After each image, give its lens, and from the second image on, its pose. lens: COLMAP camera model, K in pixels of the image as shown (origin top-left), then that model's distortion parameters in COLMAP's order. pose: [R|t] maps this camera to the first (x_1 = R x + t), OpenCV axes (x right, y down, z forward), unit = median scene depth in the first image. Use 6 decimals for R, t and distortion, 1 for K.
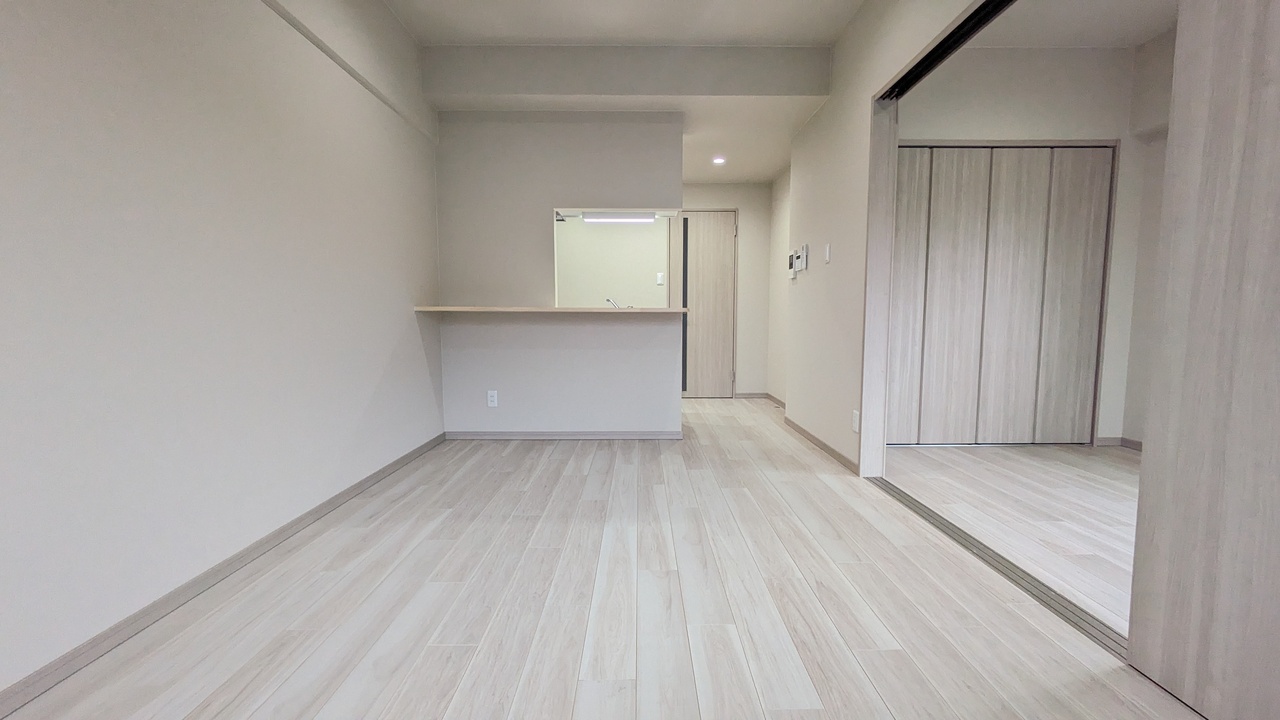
lens RADIAL K [[500.0, 0, 645.8], [0, 500.0, 357.2], [0, 0, 1]] dist [0.000092, 0.001865]
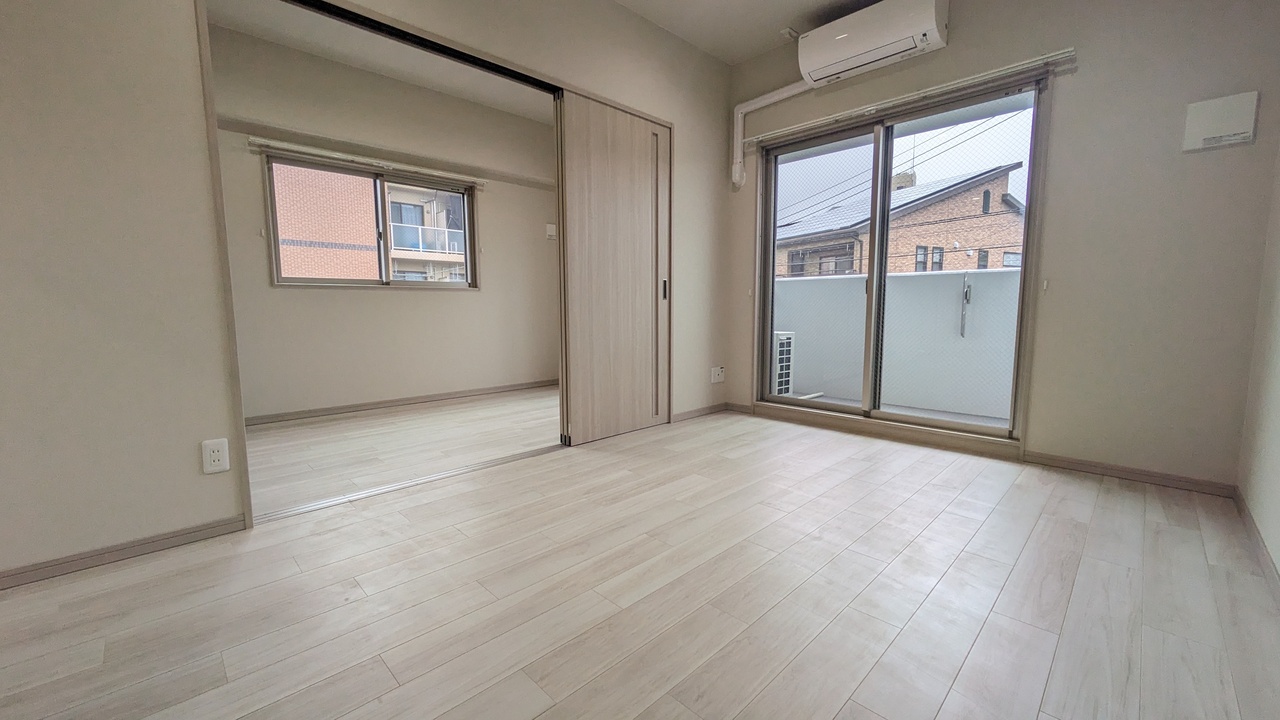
lens RADIAL K [[500.0, 0, 645.0], [0, 500.0, 361.1], [0, 0, 1]] dist [0.000092, 0.001865]
pose [[-0.696504, -0.074927, 0.713630, -0.359256], [0.061043, 0.984741, 0.162971, -0.053581], [-0.714951, 0.157072, -0.681302, 0.910217]]
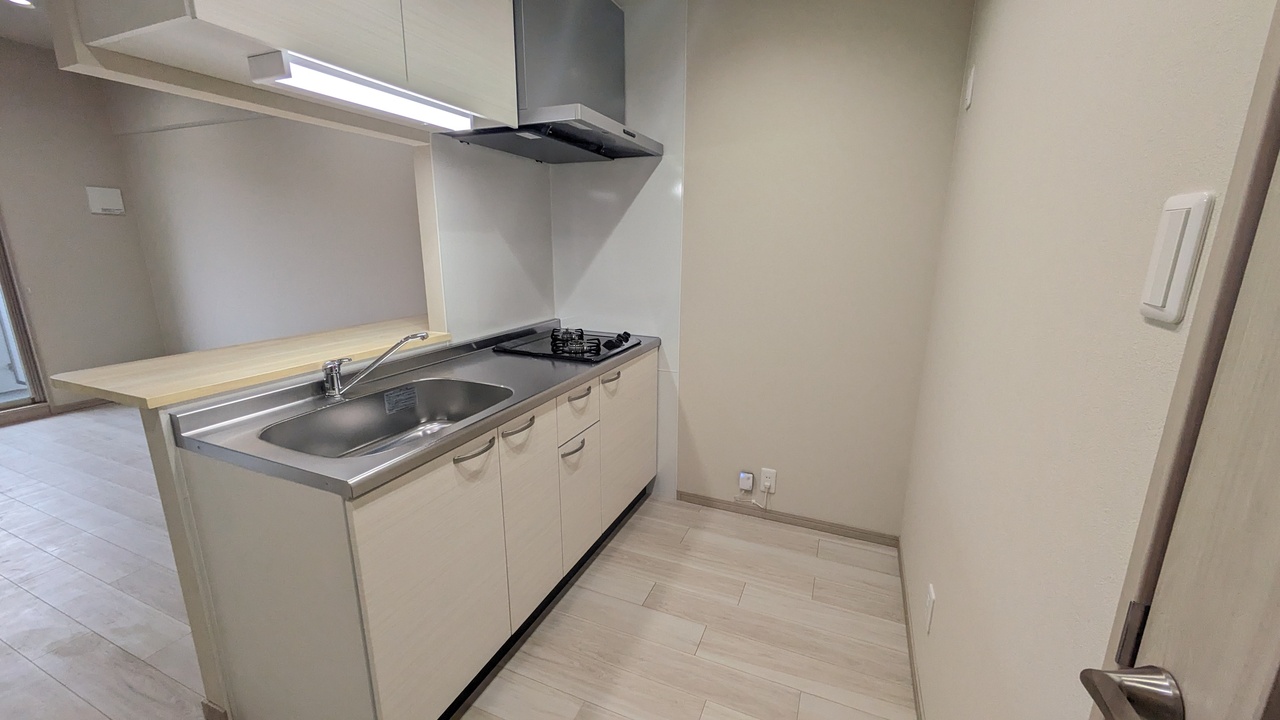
lens RADIAL K [[500.0, 0, 637.1], [0, 500.0, 357.6], [0, 0, 1]] dist [0.000092, 0.001865]
pose [[-0.405093, 0.207819, -0.890343, 0.254559], [-0.077701, 0.962475, 0.260008, -0.258235], [0.910968, 0.174508, -0.373744, 1.588699]]
